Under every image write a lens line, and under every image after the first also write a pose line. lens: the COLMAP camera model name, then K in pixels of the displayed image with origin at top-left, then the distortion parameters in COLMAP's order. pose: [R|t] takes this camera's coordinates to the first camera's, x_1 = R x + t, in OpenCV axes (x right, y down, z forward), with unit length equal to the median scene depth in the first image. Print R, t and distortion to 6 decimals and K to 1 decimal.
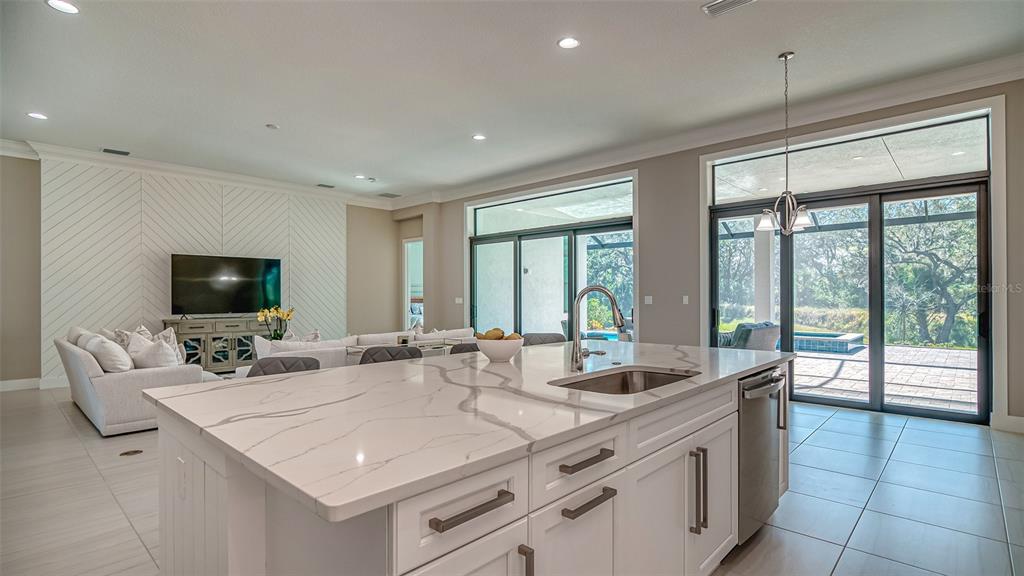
lens RADIAL K [[494.1, 0, 507.7], [0, 494.1, 301.4], [0, 0, 1]] dist [-0.009201, -0.000036]
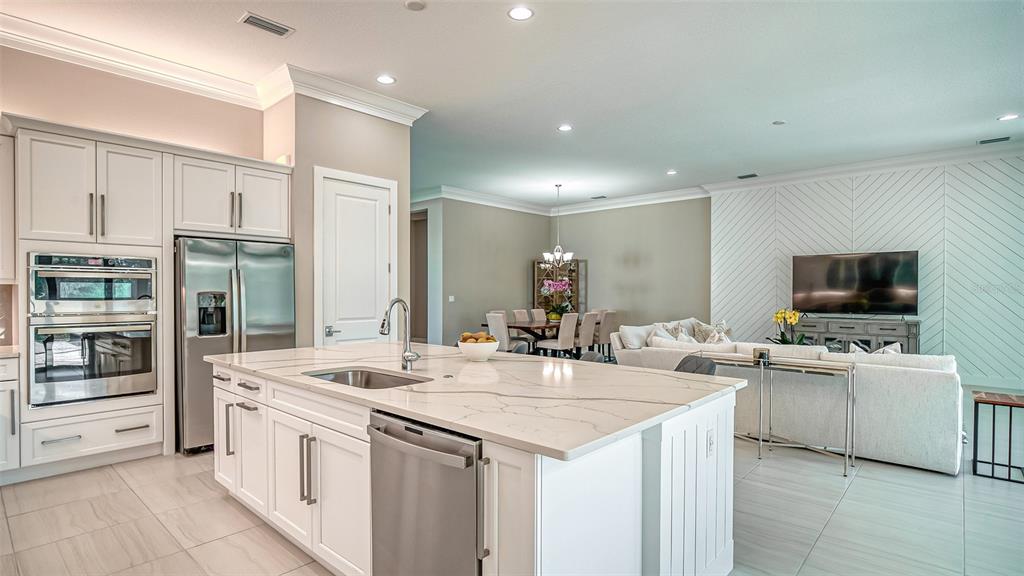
lens RADIAL K [[494.1, 0, 507.7], [0, 494.1, 301.4], [0, 0, 1]] dist [-0.009201, -0.000036]
pose [[0.022162, 0.019179, -0.999570, 0.334052], [-0.009708, 0.999773, 0.018968, -0.010085], [0.999707, 0.009283, 0.022343, 0.309789]]
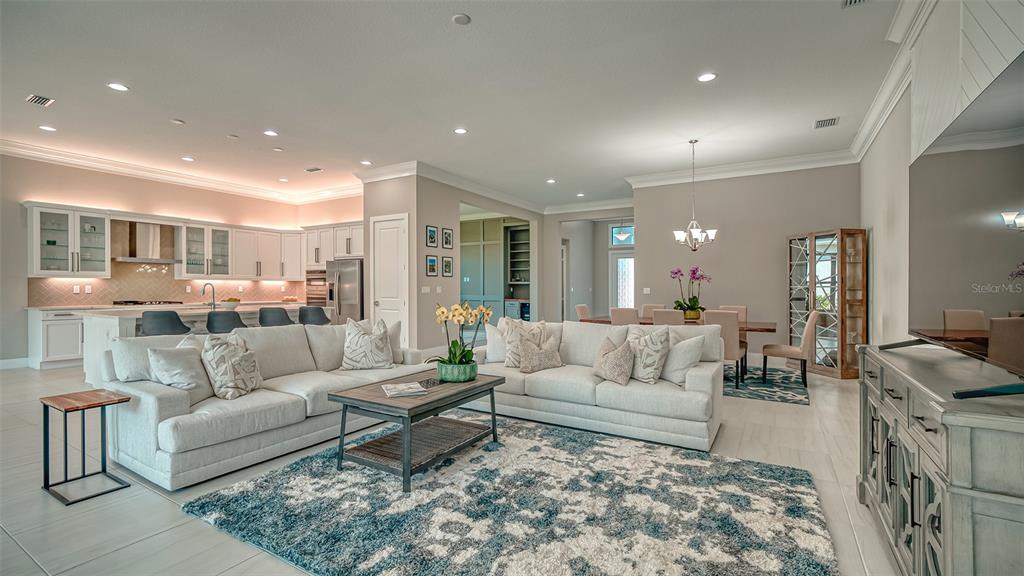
lens RADIAL K [[448.5, 0, 498.8], [0, 448.5, 291.6], [0, 0, 1]] dist [-0.003084, -0.000342]
pose [[-0.978058, -0.002218, -0.208319, -0.288508], [-0.006089, 0.999820, 0.017942, -0.007815], [0.208242, 0.018817, -0.977896, 1.103306]]
